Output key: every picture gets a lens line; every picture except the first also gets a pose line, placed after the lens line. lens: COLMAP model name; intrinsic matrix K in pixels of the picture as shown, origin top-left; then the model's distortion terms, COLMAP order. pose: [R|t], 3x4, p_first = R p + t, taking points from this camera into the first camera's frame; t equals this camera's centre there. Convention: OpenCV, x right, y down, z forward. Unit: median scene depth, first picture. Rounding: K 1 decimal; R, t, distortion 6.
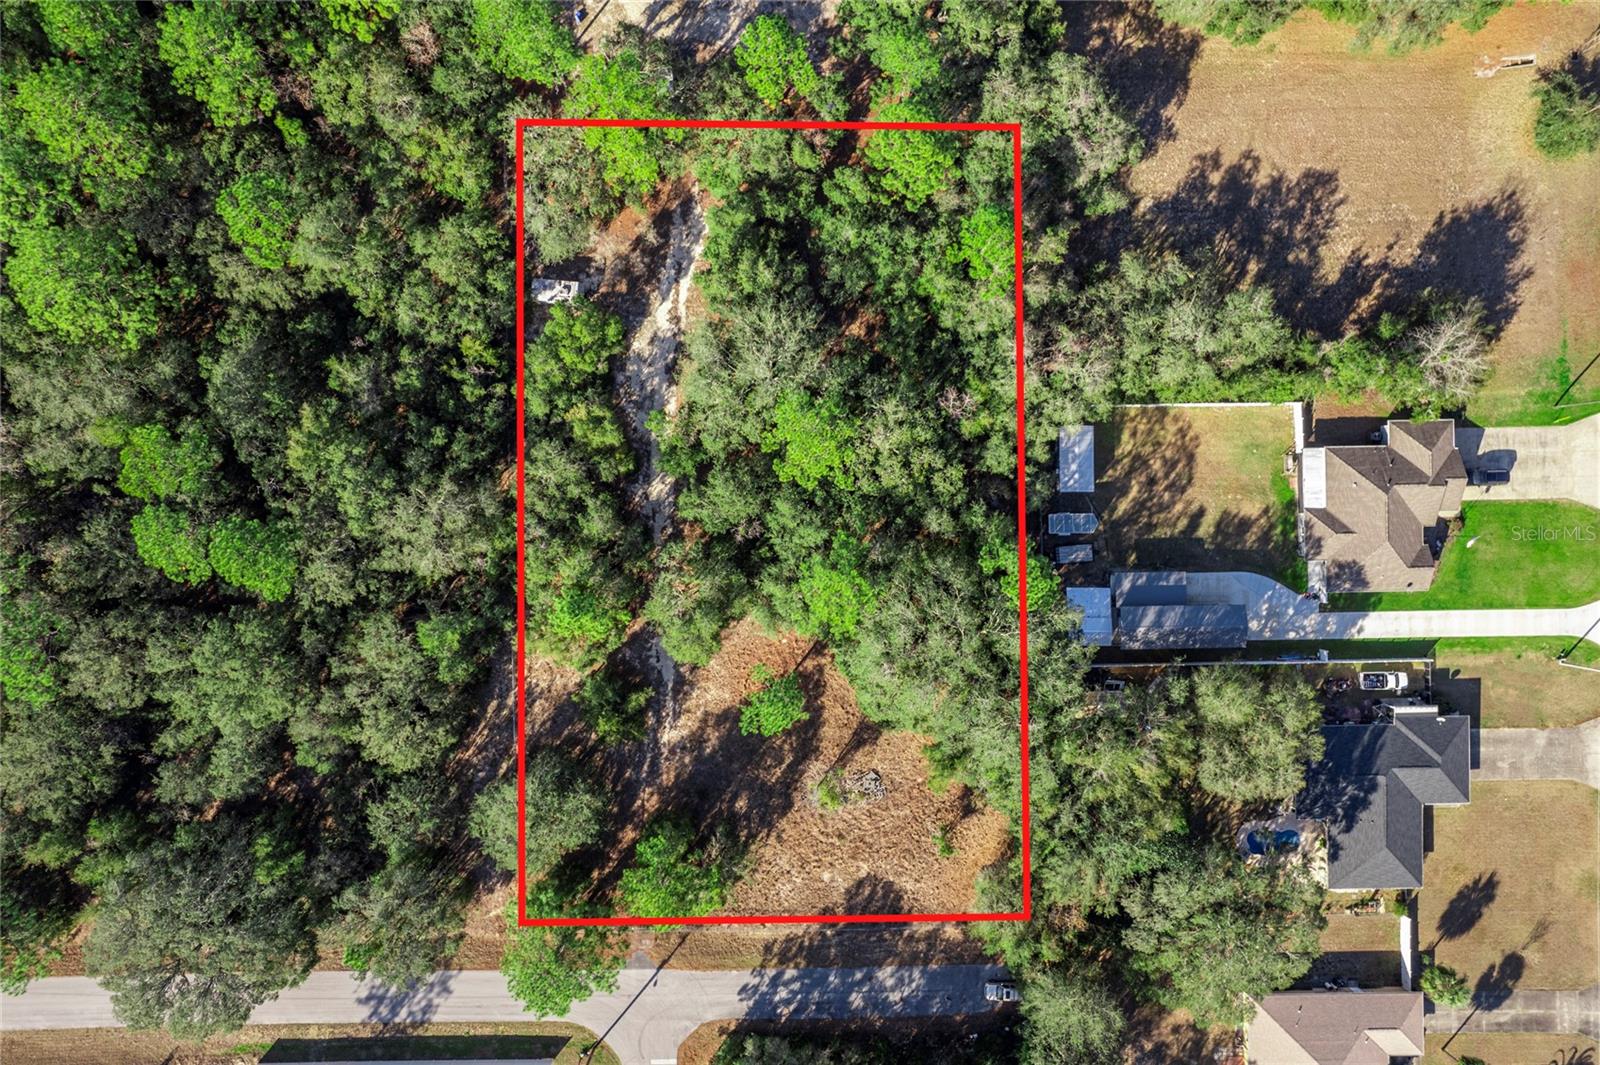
lens RADIAL K [[1023.1, 0, 800.7], [0, 1023.1, 535.2], [0, 0, 1]] dist [-0.080451, 0.073561]
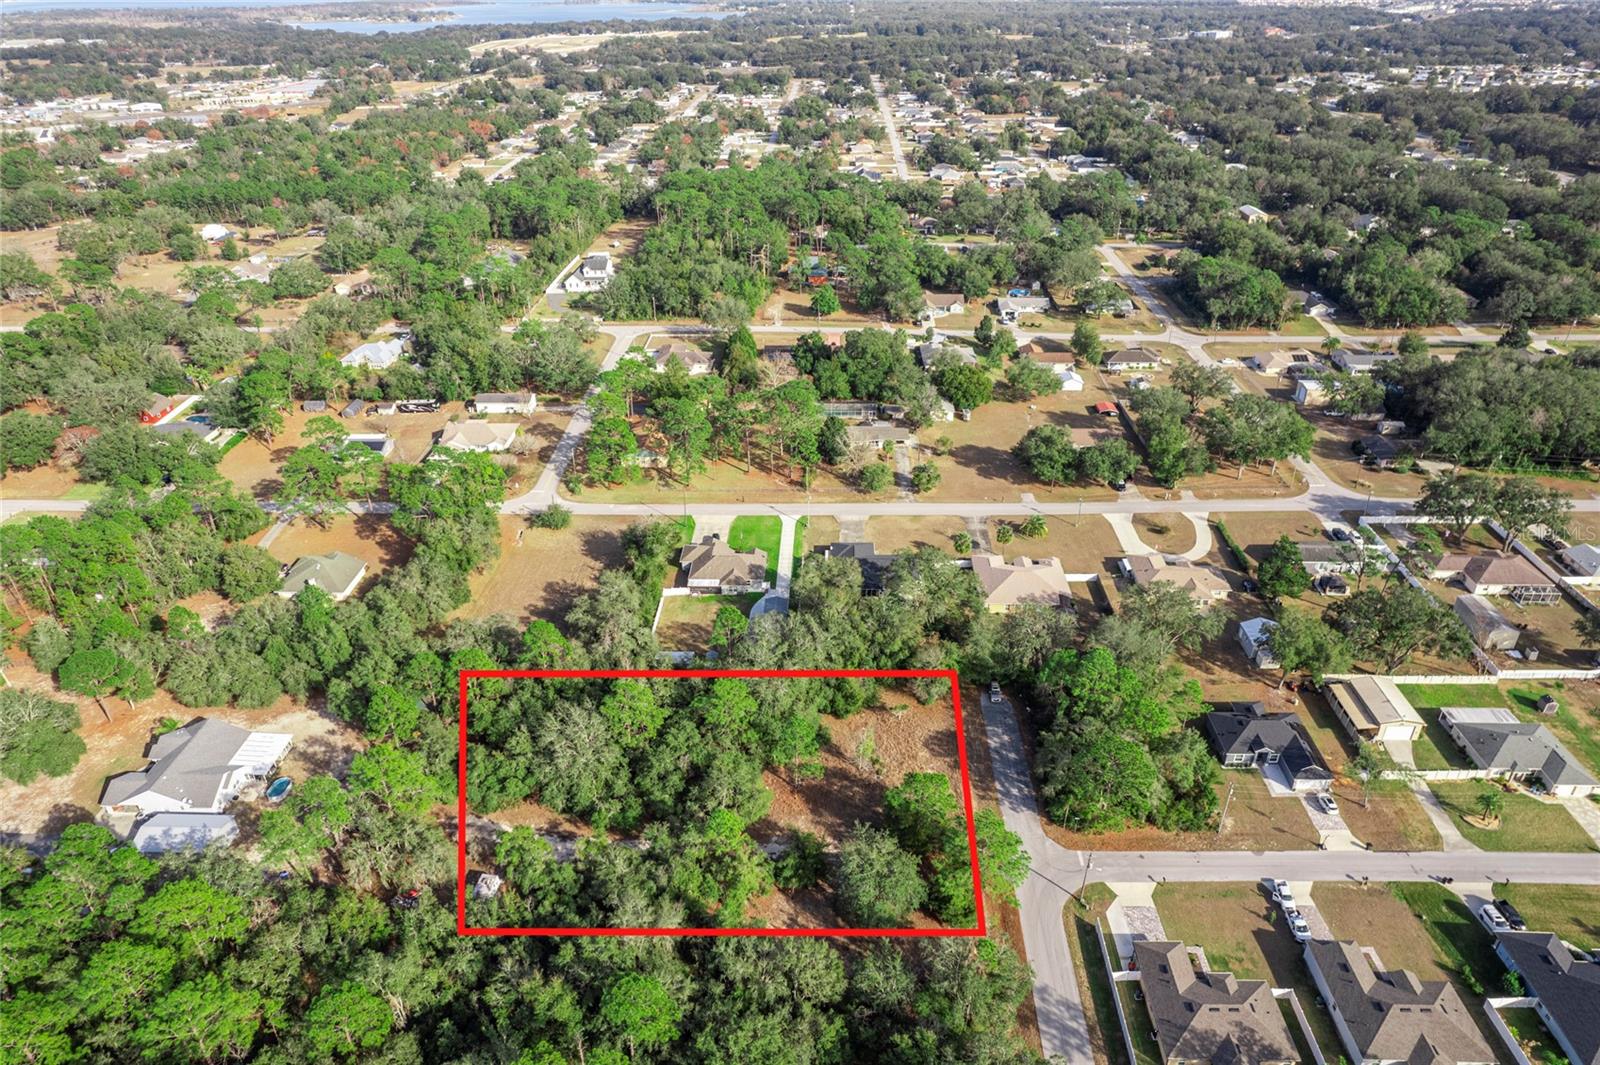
lens RADIAL K [[1023.1, 0, 800.7], [0, 1023.1, 535.2], [0, 0, 1]] dist [-0.080451, 0.073561]
pose [[0.054762, -0.483502, 0.873628, -1.178870], [0.998386, 0.013309, -0.055217, 0.241871], [0.015071, 0.875242, 0.483451, -0.012039]]
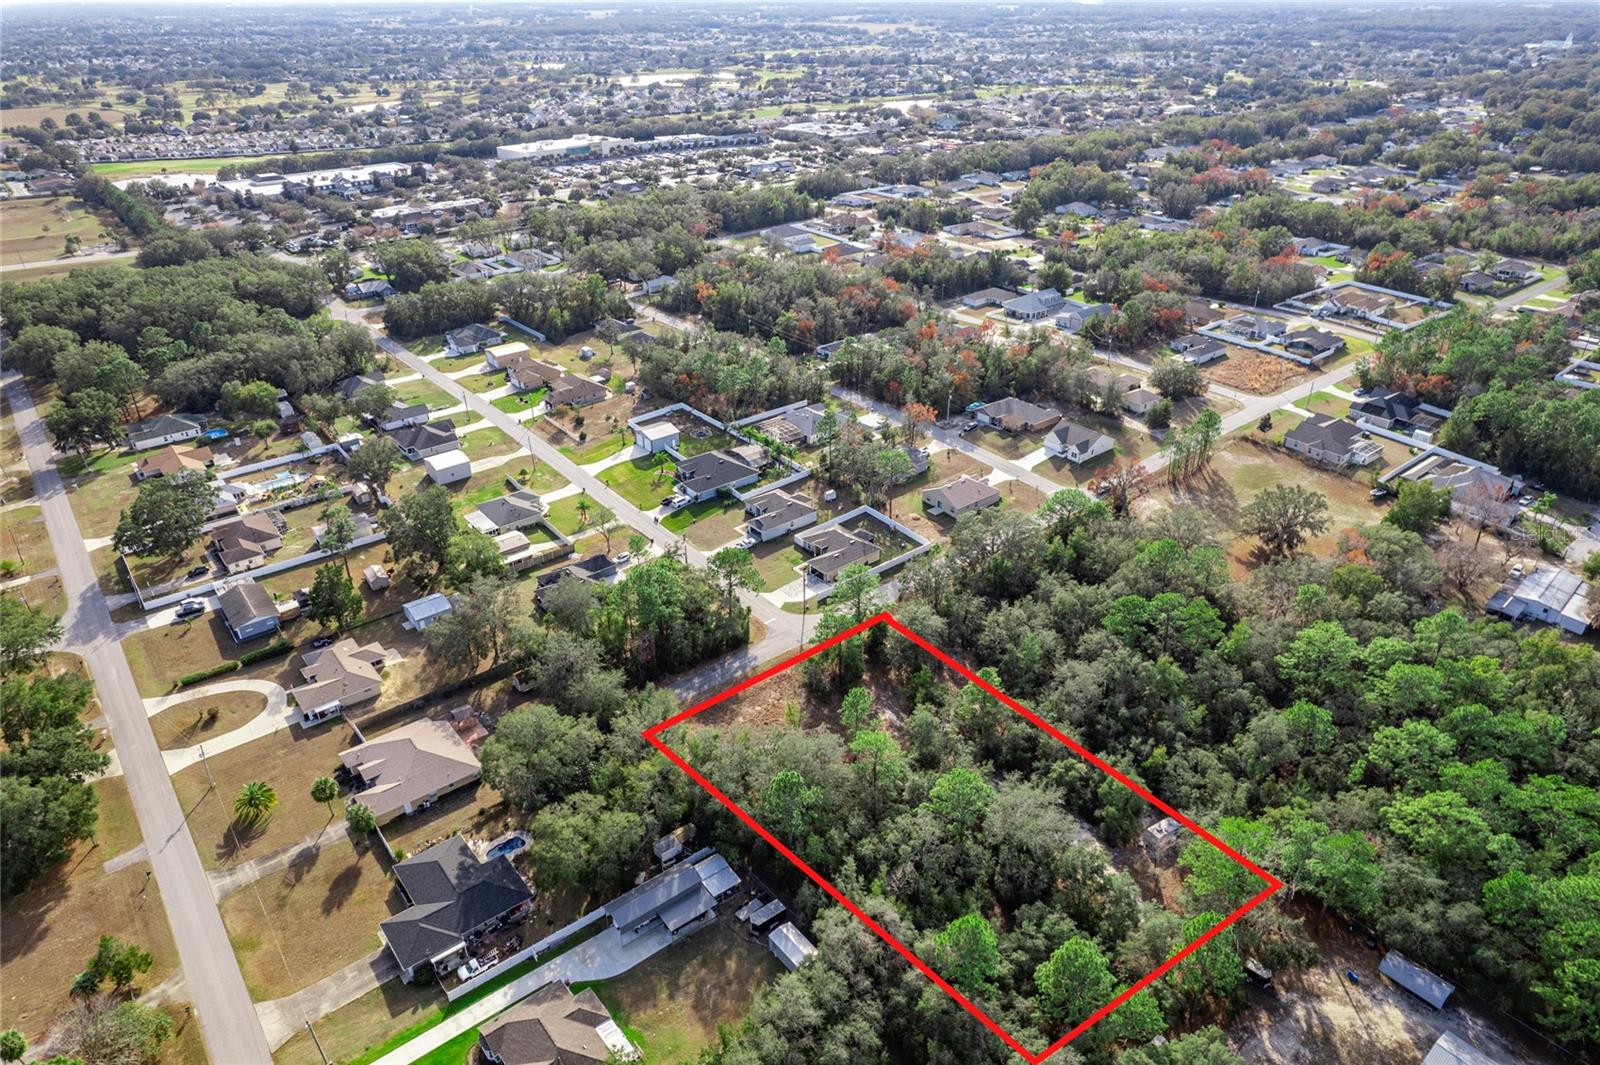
lens RADIAL K [[1023.1, 0, 800.7], [0, 1023.1, 535.2], [0, 0, 1]] dist [-0.080451, 0.073561]
pose [[-0.791094, 0.308978, -0.527923, 0.790999], [-0.611520, -0.378852, 0.694633, -0.777304], [0.014621, 0.872355, 0.488654, -0.036166]]
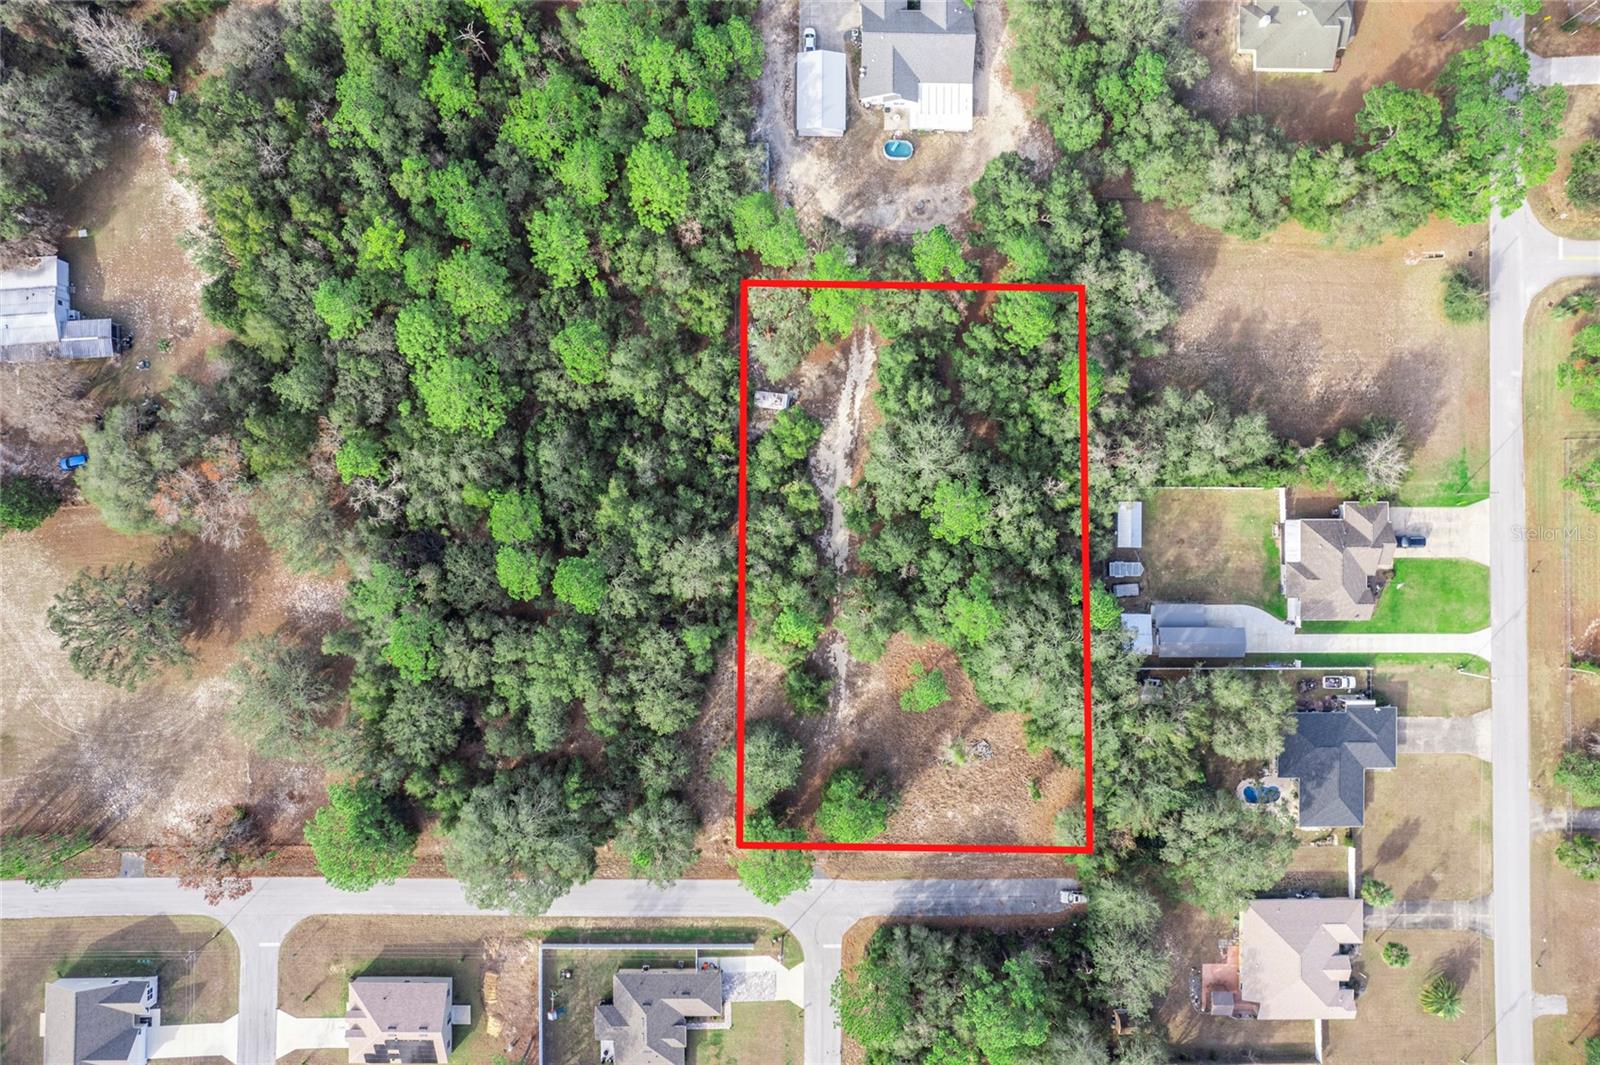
lens RADIAL K [[1023.1, 0, 800.7], [0, 1023.1, 535.2], [0, 0, 1]] dist [-0.080451, 0.073561]
pose [[0.999689, 0.019680, 0.015318, -0.227114], [-0.019381, 0.999623, -0.019462, -0.023990], [-0.015696, 0.019159, 0.999693, -0.452848]]
